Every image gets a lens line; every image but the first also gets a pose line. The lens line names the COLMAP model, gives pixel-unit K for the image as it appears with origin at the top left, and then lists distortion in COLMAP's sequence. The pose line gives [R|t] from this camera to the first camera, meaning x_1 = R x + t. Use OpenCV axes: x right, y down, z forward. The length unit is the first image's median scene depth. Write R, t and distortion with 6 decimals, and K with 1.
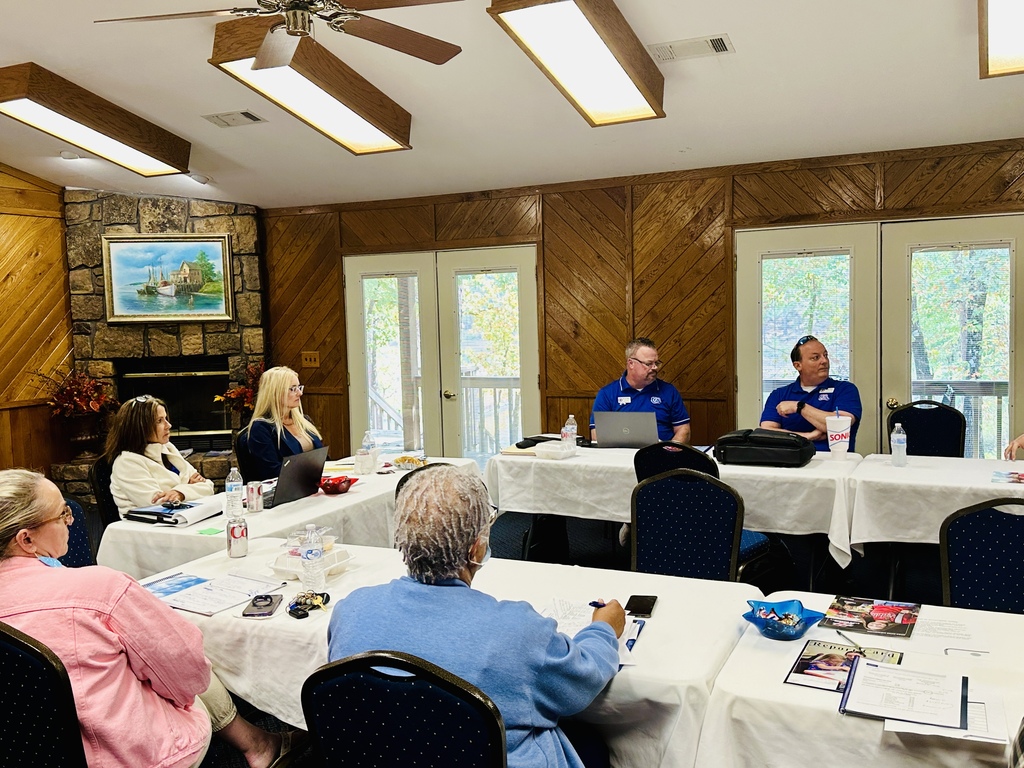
lens RADIAL K [[952.4, 0, 513.3], [0, 952.4, 390.3], [0, 0, 1]] dist [0.058390, 0.000000]
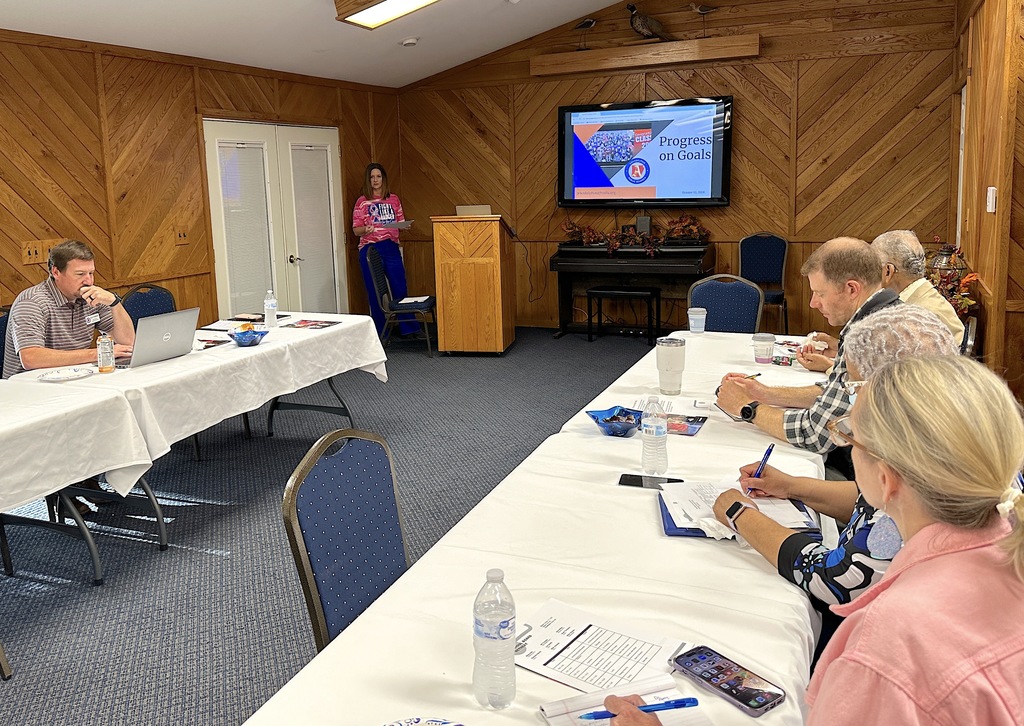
lens RADIAL K [[860.8, 0, 467.1], [0, 860.8, 299.2], [0, 0, 1]] dist [0.102535, -0.189090]
pose [[-0.008482, -0.108149, 0.994099, -0.297193], [0.126340, 0.986052, 0.108351, -0.024838], [-0.991951, 0.126513, 0.005300, 0.489601]]
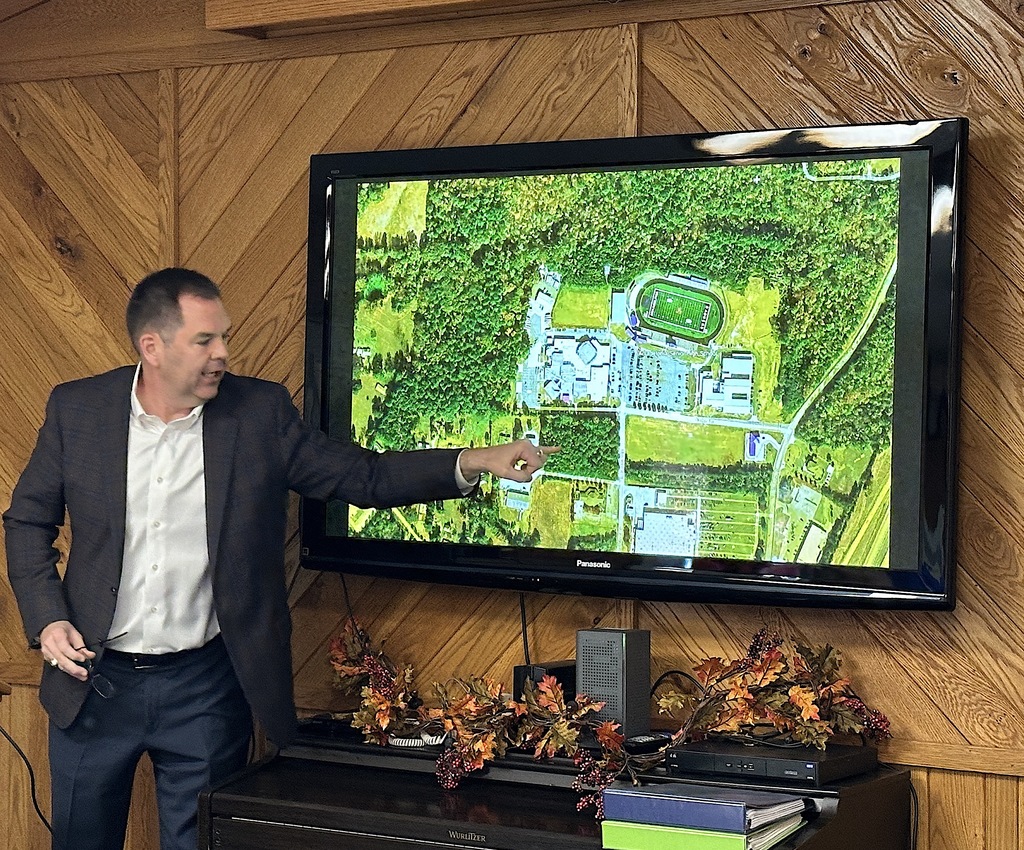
lens RADIAL K [[2348.5, 0, 506.6], [0, 2348.5, 421.8], [0, 0, 1]] dist [0.162902, 0.000000]
pose [[0.115192, 0.031944, 0.992830, 0.189176], [0.083898, 0.995599, -0.041767, -0.013898], [-0.989794, 0.088108, 0.112005, 0.162893]]
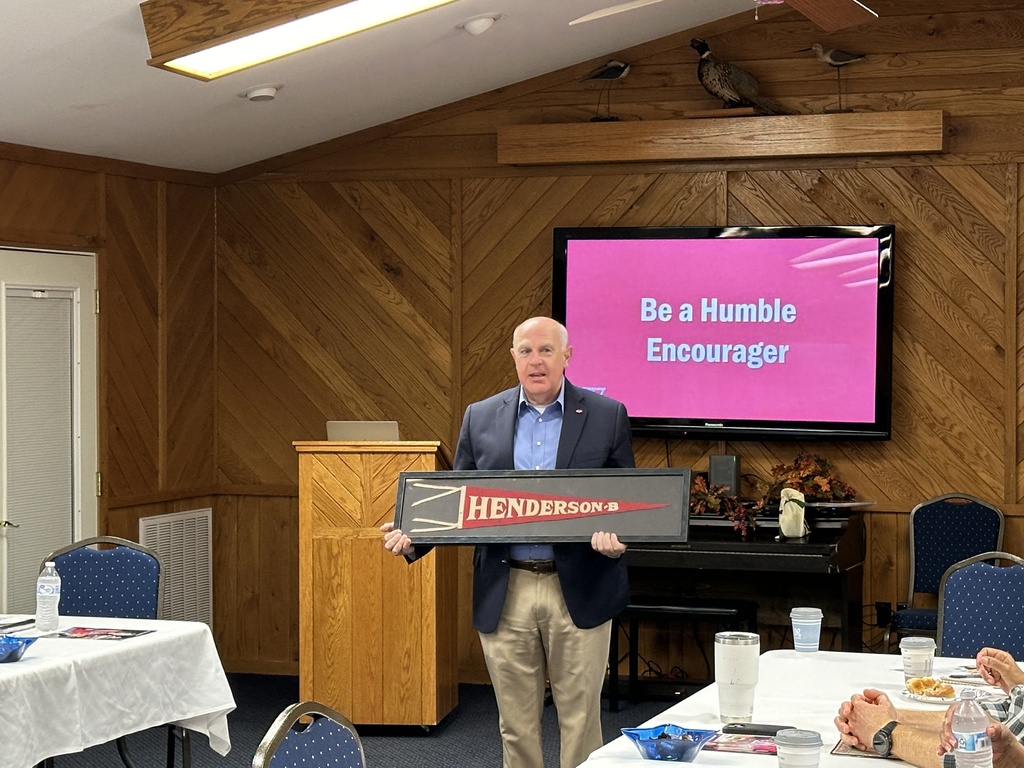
lens RADIAL K [[2254.0, 0, 515.3], [0, 2254.0, 379.5], [0, 0, 1]] dist [0.120646, 0.000000]
pose [[-0.110567, 0.021137, 0.993644, -0.626077], [0.096159, 0.995311, -0.010472, -0.026177], [-0.989206, 0.094390, -0.112081, 0.549540]]
